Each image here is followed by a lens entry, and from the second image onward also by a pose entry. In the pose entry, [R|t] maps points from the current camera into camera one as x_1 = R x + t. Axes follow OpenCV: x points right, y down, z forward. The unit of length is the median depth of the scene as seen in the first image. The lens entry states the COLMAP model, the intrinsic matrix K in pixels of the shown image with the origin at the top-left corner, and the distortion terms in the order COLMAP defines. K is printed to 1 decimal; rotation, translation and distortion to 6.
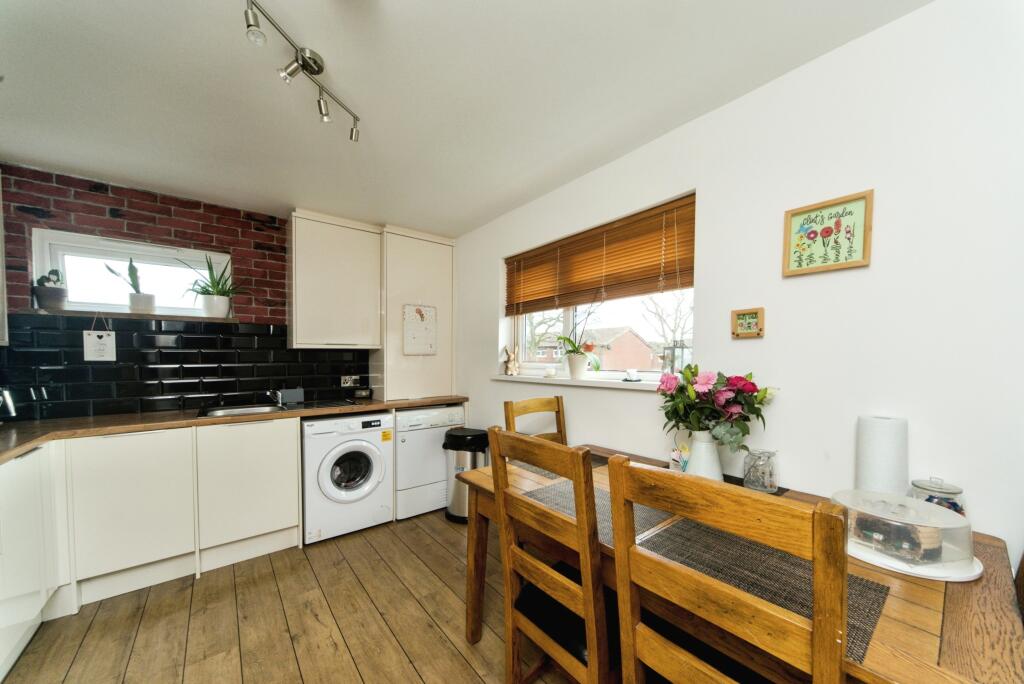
lens RADIAL K [[359.7, 0, 514.7], [0, 359.7, 364.0], [0, 0, 1]] dist [-0.000213, -0.000409]
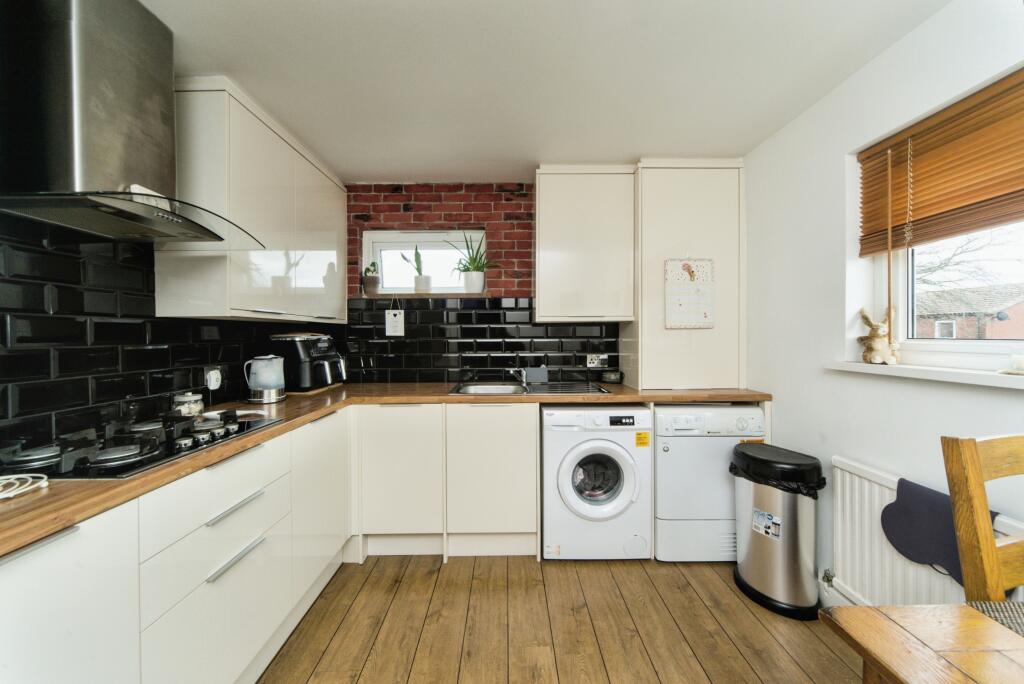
lens RADIAL K [[359.7, 0, 508.6], [0, 359.7, 333.3], [0, 0, 1]] dist [-0.000213, -0.000409]
pose [[0.775503, -0.003666, -0.631333, -0.111988], [-0.008888, 0.999821, -0.016724, -0.000570], [0.631281, 0.018581, 0.775332, 0.276805]]
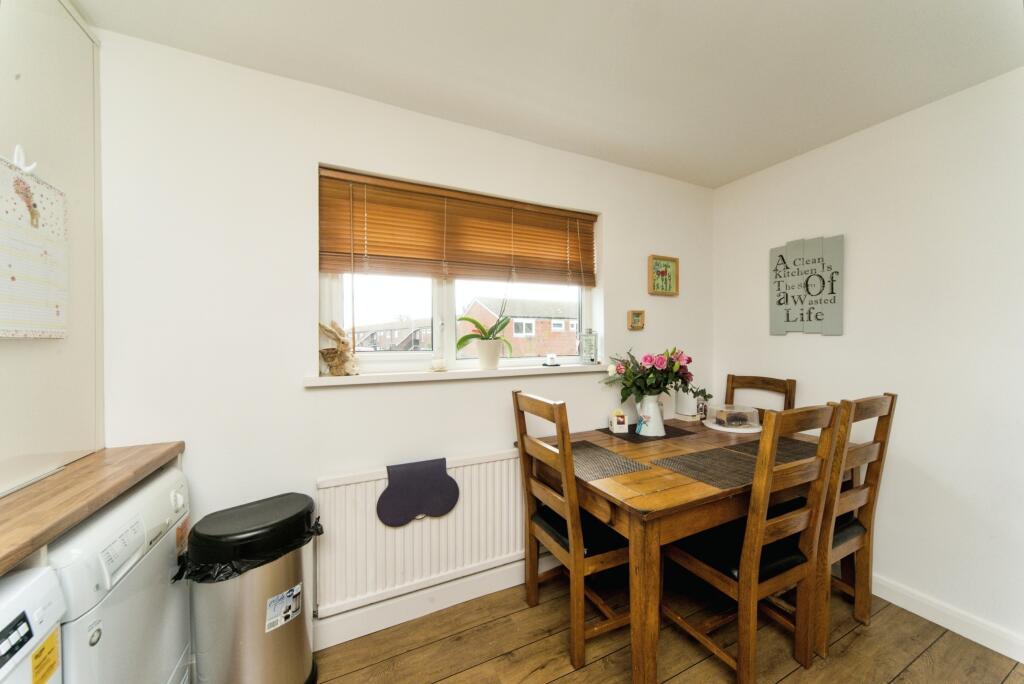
lens RADIAL K [[359.7, 0, 503.9], [0, 359.7, 343.7], [0, 0, 1]] dist [-0.000213, -0.000409]
pose [[0.249322, -0.004028, 0.968412, -0.555619], [0.024541, 0.999696, -0.002161, -0.013515], [-0.968110, 0.024305, 0.249345, 0.675399]]
